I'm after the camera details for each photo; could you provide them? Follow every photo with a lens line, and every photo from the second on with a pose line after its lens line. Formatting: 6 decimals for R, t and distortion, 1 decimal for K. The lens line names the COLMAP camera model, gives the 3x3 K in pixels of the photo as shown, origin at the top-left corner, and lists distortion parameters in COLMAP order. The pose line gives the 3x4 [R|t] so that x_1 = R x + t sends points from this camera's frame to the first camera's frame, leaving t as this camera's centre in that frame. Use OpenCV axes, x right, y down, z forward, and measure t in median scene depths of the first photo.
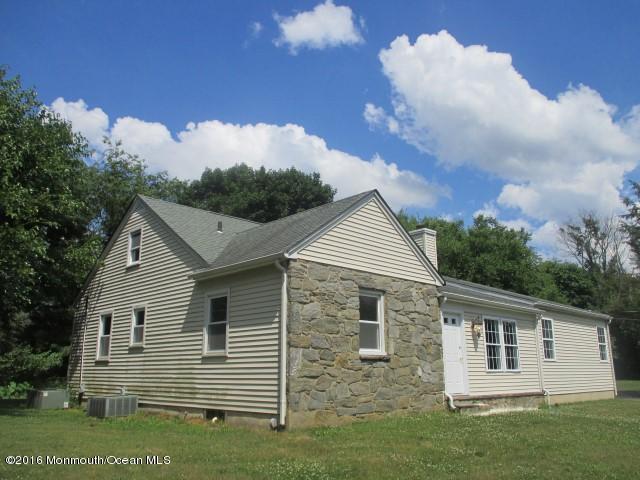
lens RADIAL K [[533.9, 0, 320.0], [0, 533.9, 240.0], [0, 0, 1]] dist [0.002812, -0.075792]
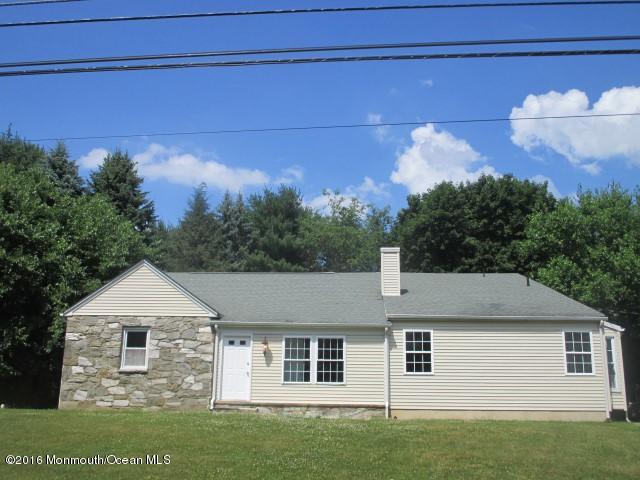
lens RADIAL K [[658.3, 0, 320.0], [0, 658.3, 240.0], [0, 0, 1]] dist [-0.043792, -0.020725]
pose [[0.651175, -0.182633, -0.736625, 1.561541], [0.162939, 0.981623, -0.099338, 0.101423], [0.741230, -0.055339, 0.668966, 0.130757]]
